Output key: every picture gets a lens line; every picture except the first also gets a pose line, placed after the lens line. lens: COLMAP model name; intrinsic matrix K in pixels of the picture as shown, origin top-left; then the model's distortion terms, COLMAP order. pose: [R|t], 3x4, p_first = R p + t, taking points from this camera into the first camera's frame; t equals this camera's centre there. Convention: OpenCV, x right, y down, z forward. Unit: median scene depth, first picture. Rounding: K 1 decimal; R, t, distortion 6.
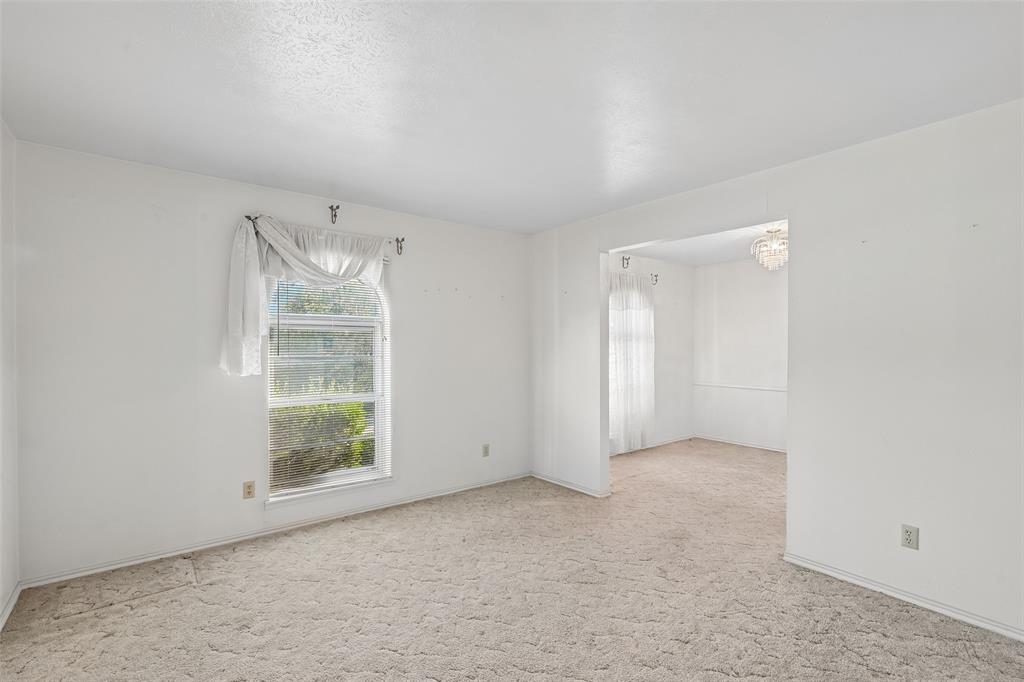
lens RADIAL K [[461.8, 0, 512.6], [0, 461.8, 346.2], [0, 0, 1]] dist [0.002477, 0.000150]
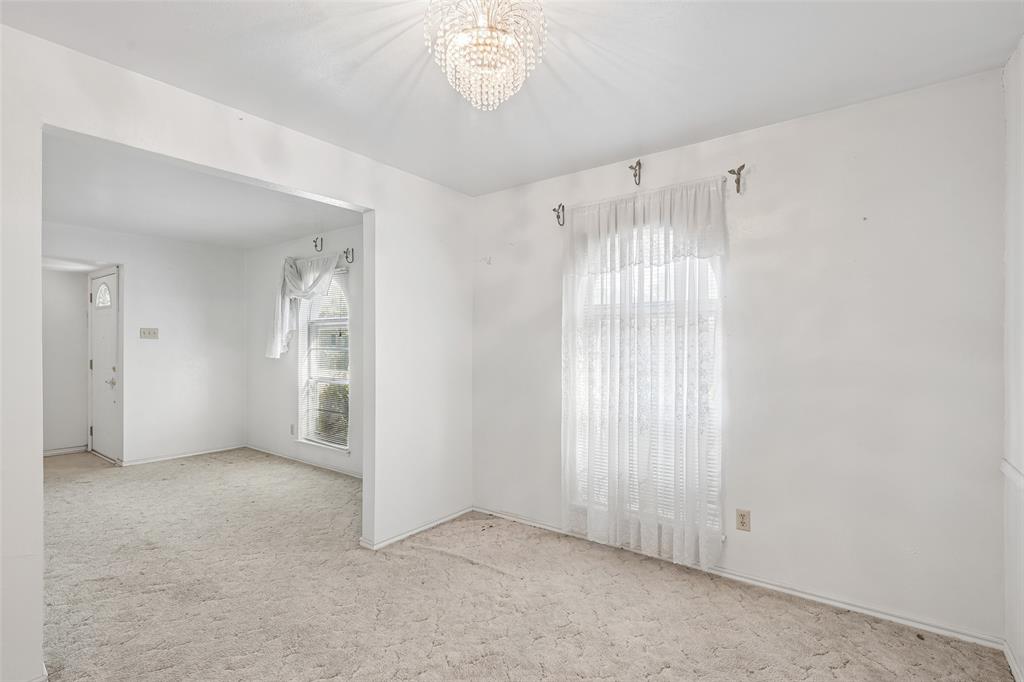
lens RADIAL K [[461.8, 0, 512.5], [0, 461.8, 343.4], [0, 0, 1]] dist [0.002477, 0.000150]
pose [[0.271956, -0.004926, -0.962297, 0.702072], [0.000090, 0.999987, -0.005094, 0.005838], [0.962310, 0.001298, 0.271953, 0.743091]]
